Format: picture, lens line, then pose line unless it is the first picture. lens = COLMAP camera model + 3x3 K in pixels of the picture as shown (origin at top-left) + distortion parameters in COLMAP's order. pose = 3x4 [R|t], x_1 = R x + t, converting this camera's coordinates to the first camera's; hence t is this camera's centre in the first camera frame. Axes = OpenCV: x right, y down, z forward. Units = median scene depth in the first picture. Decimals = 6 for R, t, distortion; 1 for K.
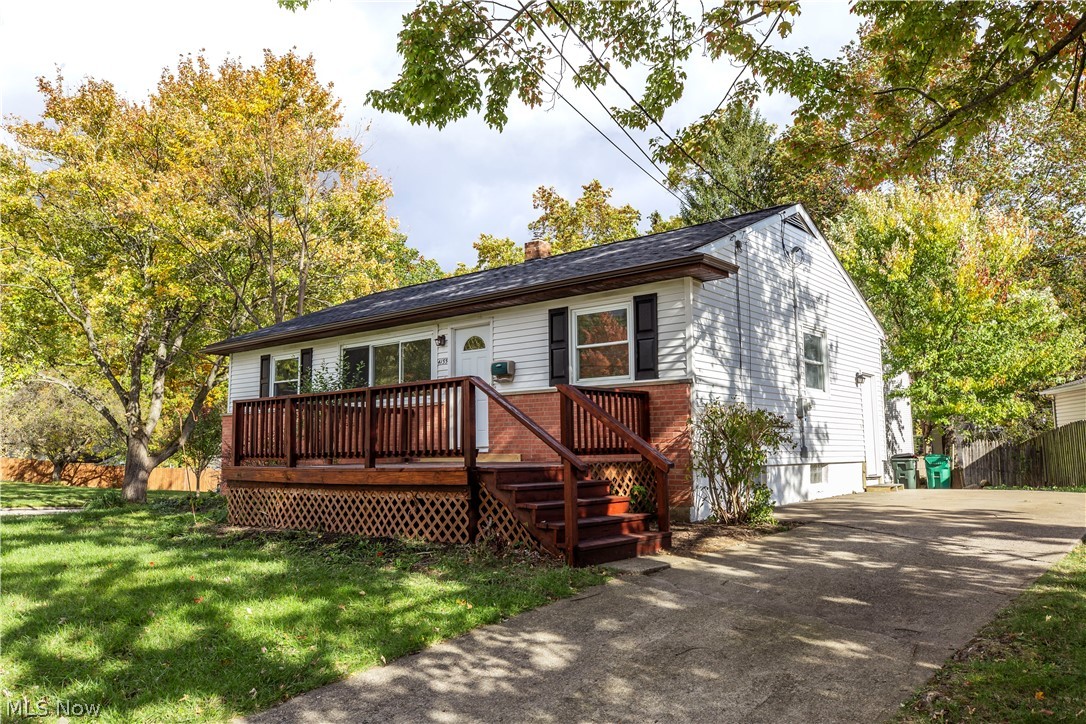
lens RADIAL K [[842.7, 0, 540.6], [0, 842.7, 356.0], [0, 0, 1]] dist [0.040735, 0.002776]
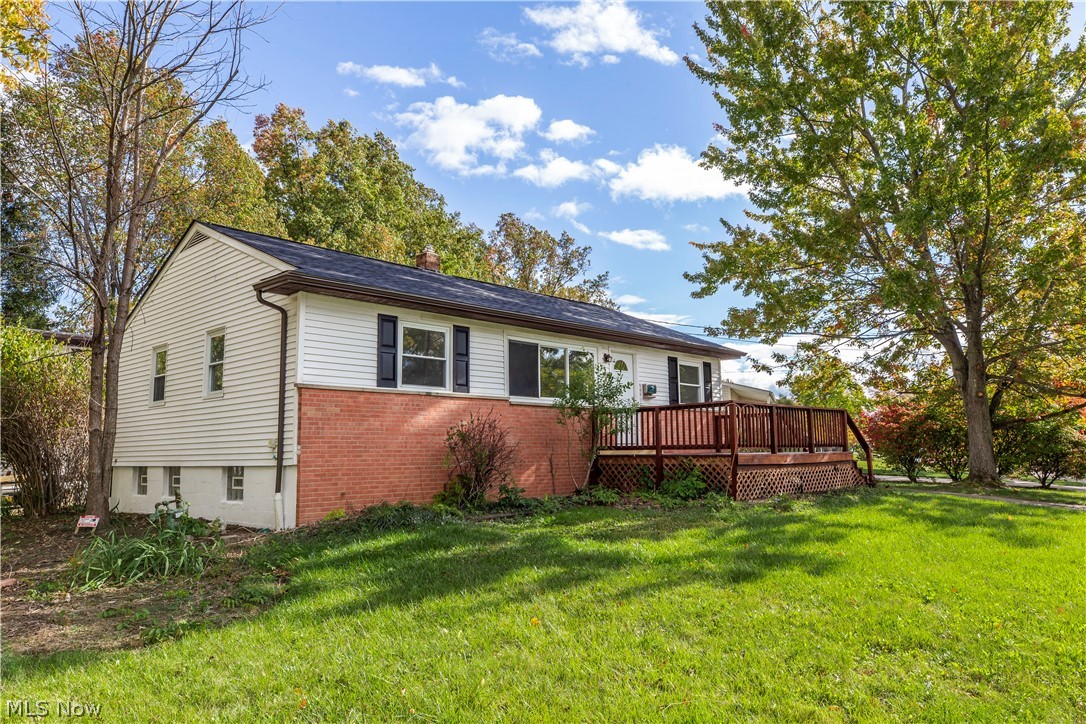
lens RADIAL K [[731.2, 0, 536.6], [0, 731.2, 362.3], [0, 0, 1]] dist [0.003522, 0.000153]
pose [[0.095005, 0.135247, 0.986247, -0.930389], [-0.110022, 0.986085, -0.124627, 0.104574], [-0.989378, -0.096669, 0.108563, 0.762838]]
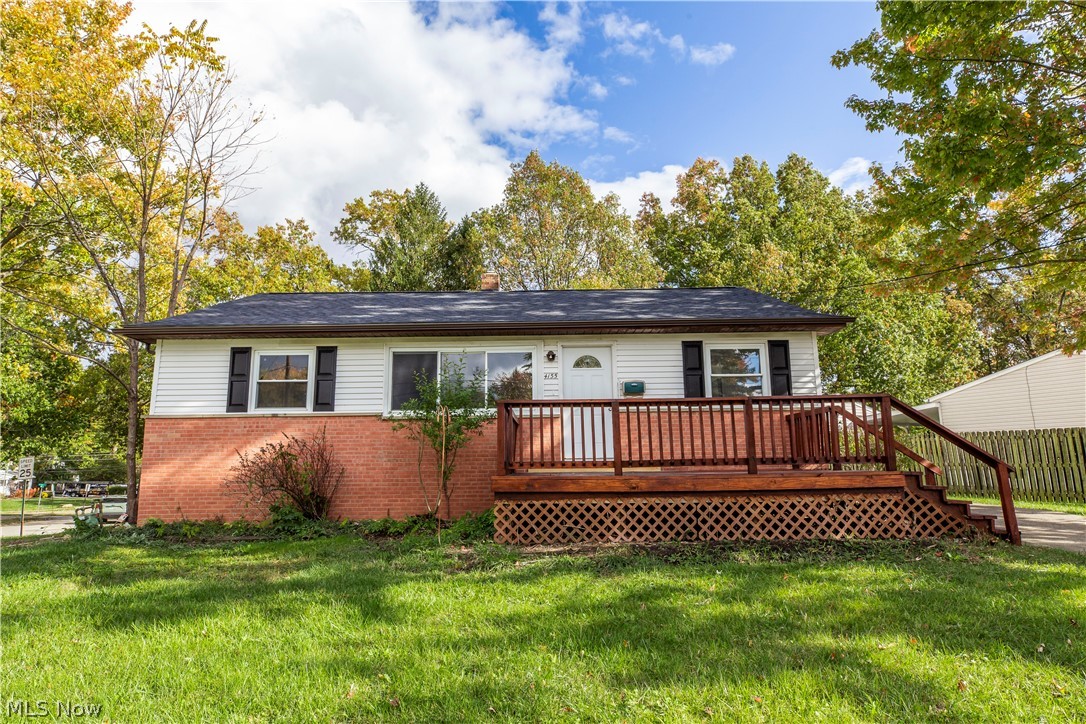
lens RADIAL K [[570.0, 0, 538.8], [0, 570.0, 377.1], [0, 0, 1]] dist [-0.016890, 0.000508]
pose [[0.772664, 0.106013, 0.625900, -0.162816], [-0.073210, 0.994260, -0.078027, 0.018295], [-0.630579, 0.014466, 0.775990, 0.127468]]
